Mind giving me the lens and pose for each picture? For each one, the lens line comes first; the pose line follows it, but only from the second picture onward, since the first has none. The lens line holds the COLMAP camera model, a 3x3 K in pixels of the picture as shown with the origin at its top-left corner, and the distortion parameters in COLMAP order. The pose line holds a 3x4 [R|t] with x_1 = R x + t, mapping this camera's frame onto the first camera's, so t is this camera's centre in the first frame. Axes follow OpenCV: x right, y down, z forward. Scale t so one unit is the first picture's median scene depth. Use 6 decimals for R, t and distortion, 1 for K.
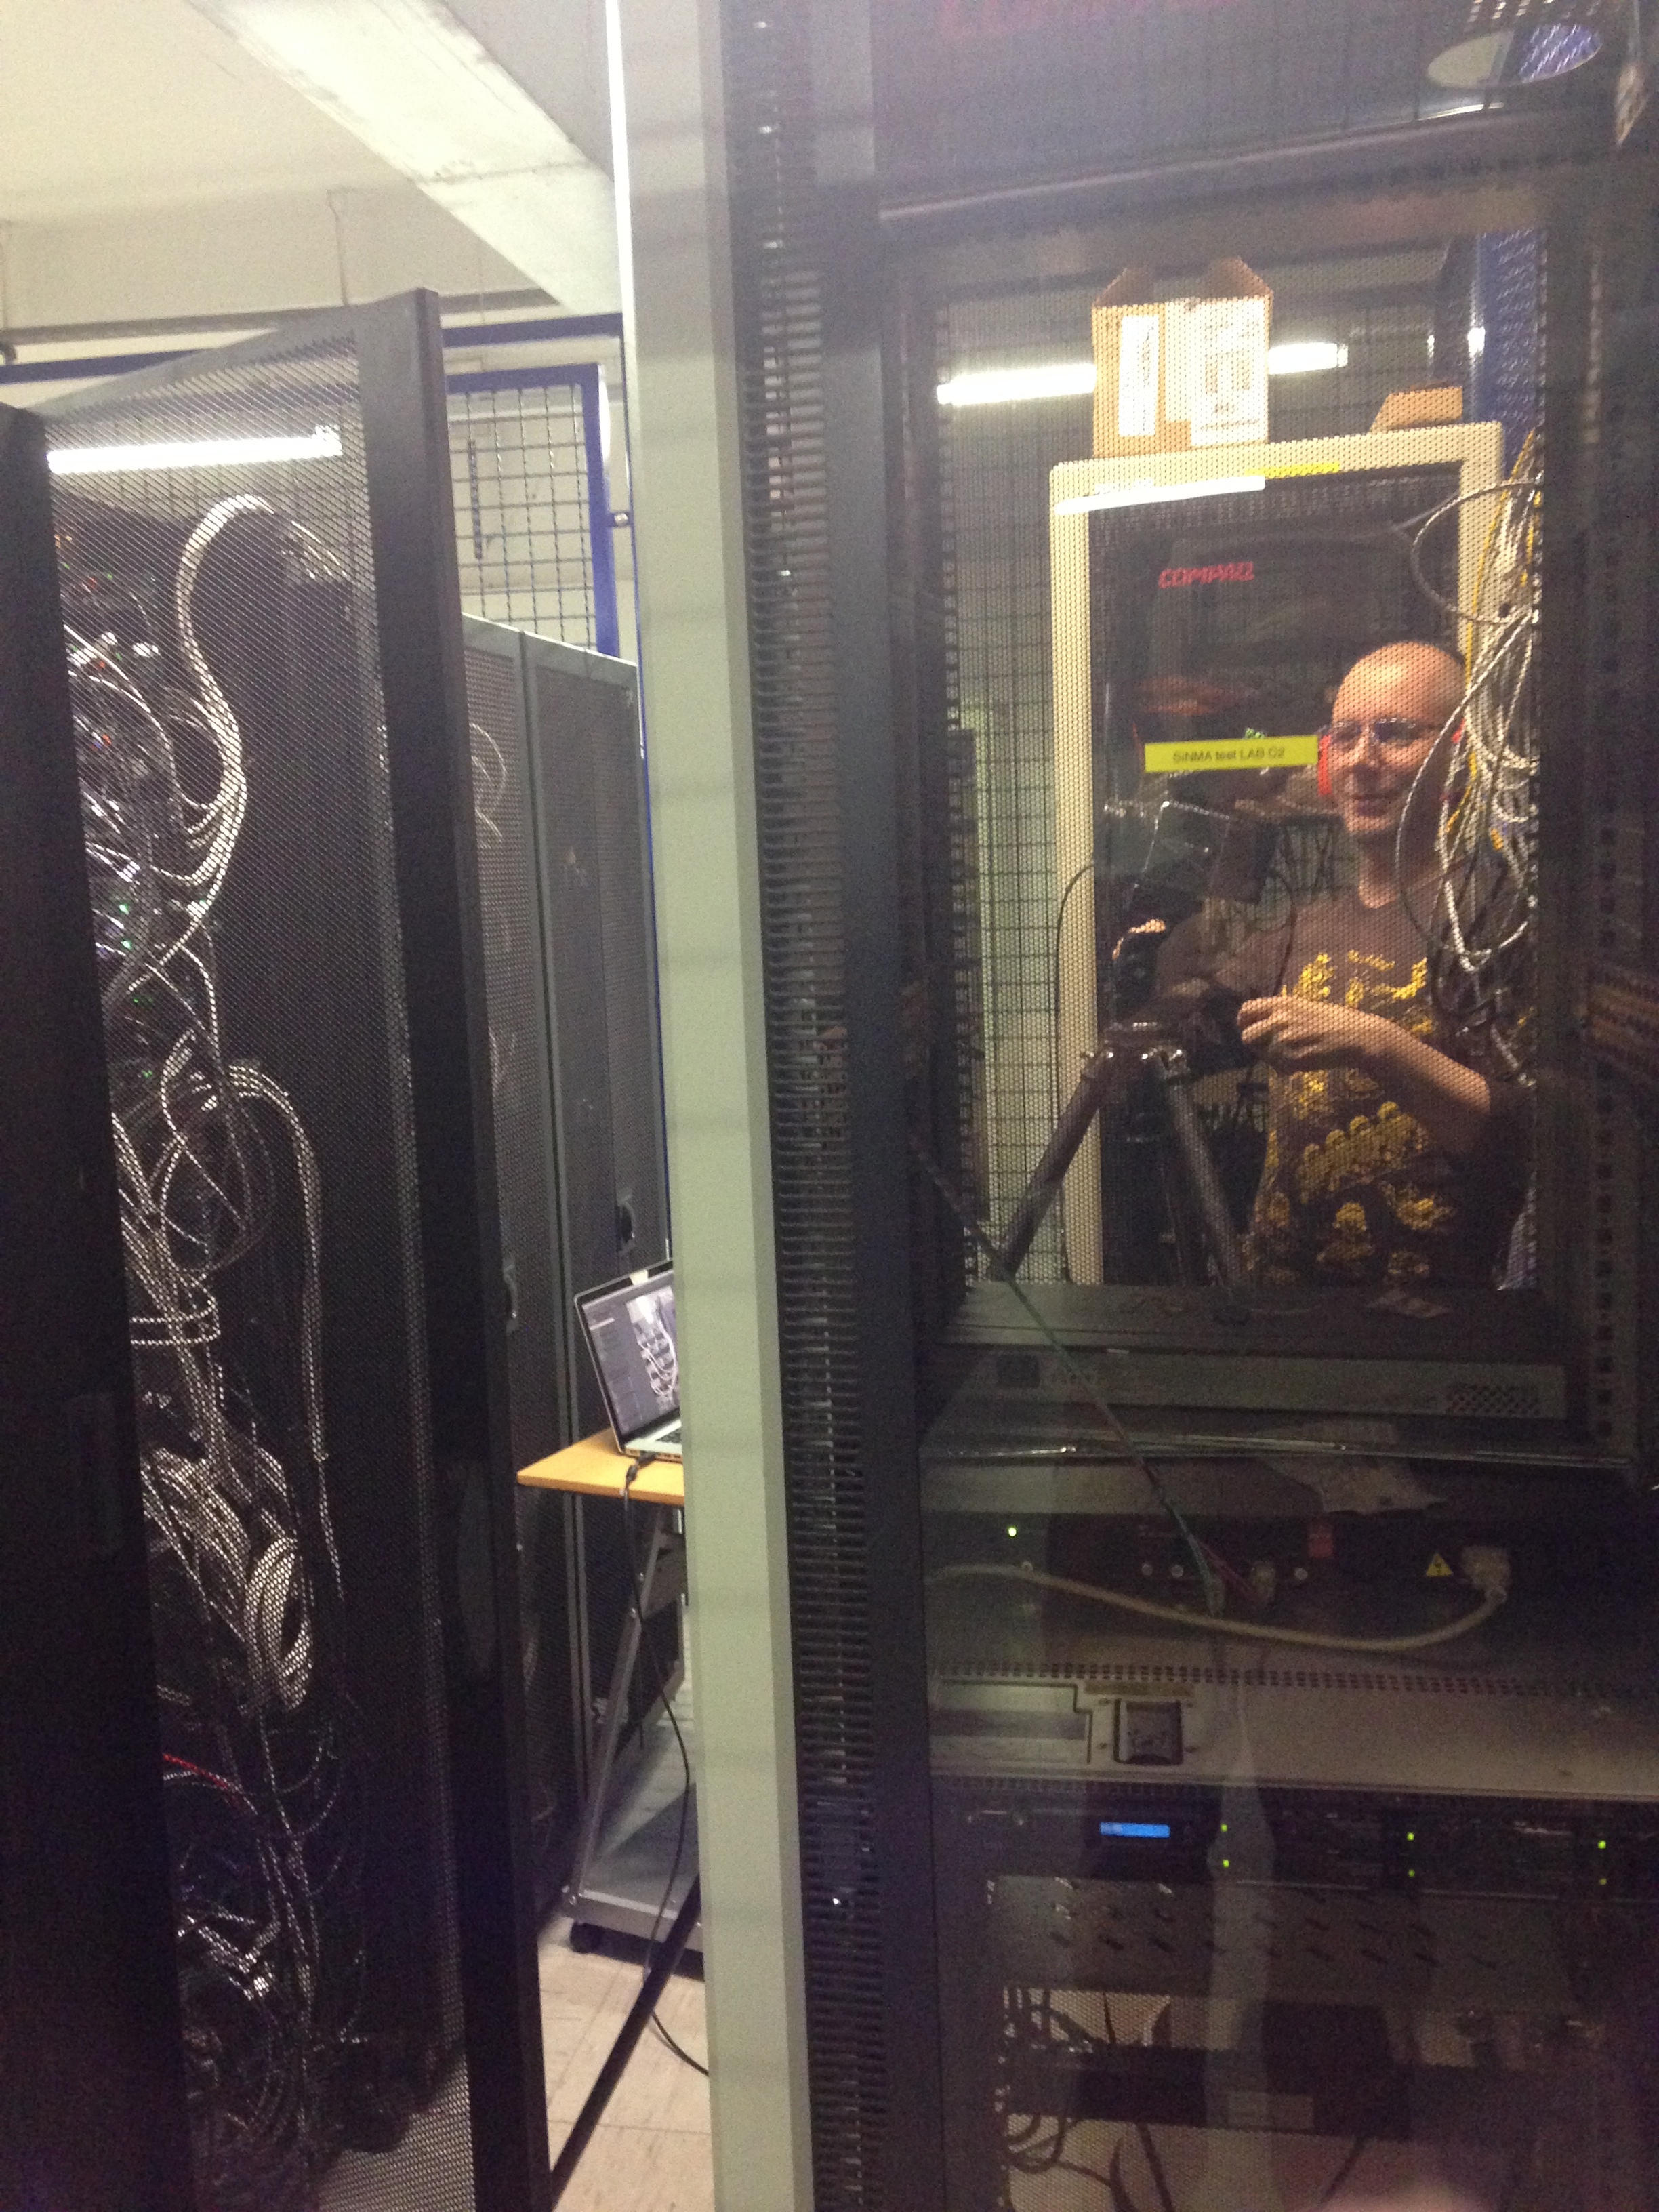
lens RADIAL K [[2070.6, 0, 820.6], [0, 2070.6, 1108.5], [0, 0, 1]] dist [0.005263, 0.000000]
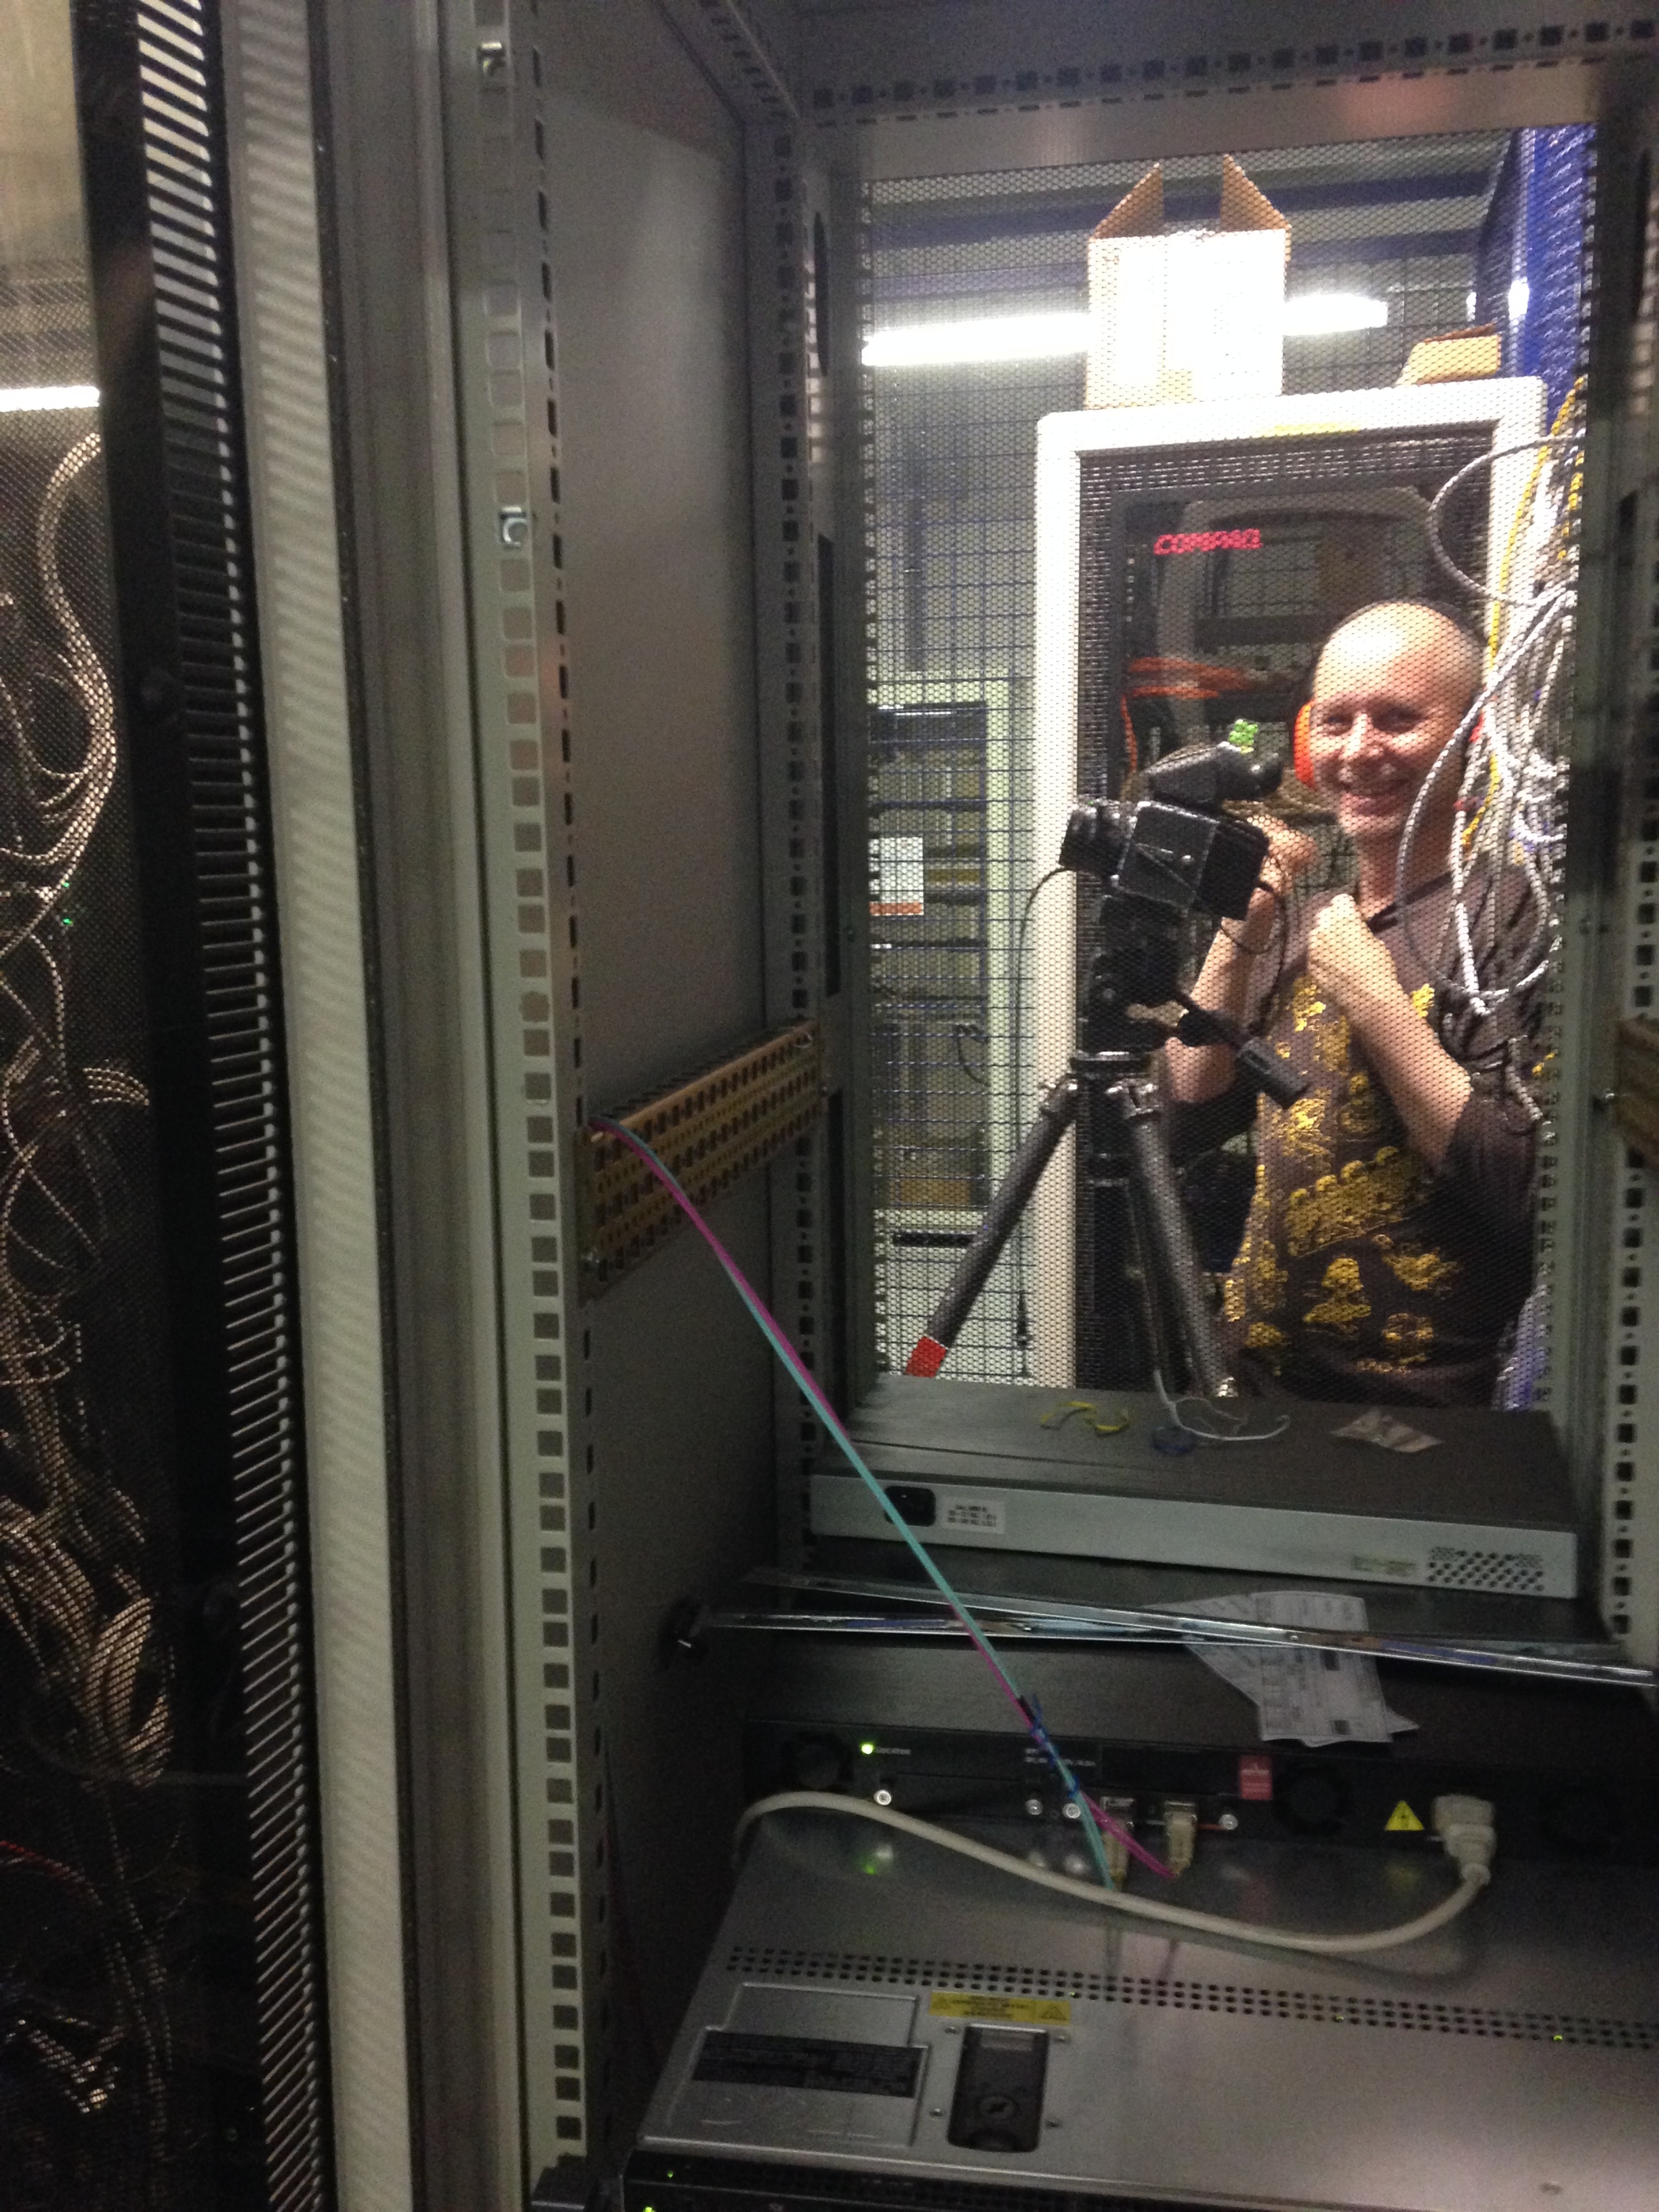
lens RADIAL K [[2070.6, 0, 838.9], [0, 2070.6, 1106.9], [0, 0, 1]] dist [0.005263, 0.000000]
pose [[0.999670, 0.025483, -0.003336, 0.045190], [-0.025417, 0.999508, 0.018398, -0.032104], [0.003803, -0.018307, 0.999825, 0.124170]]
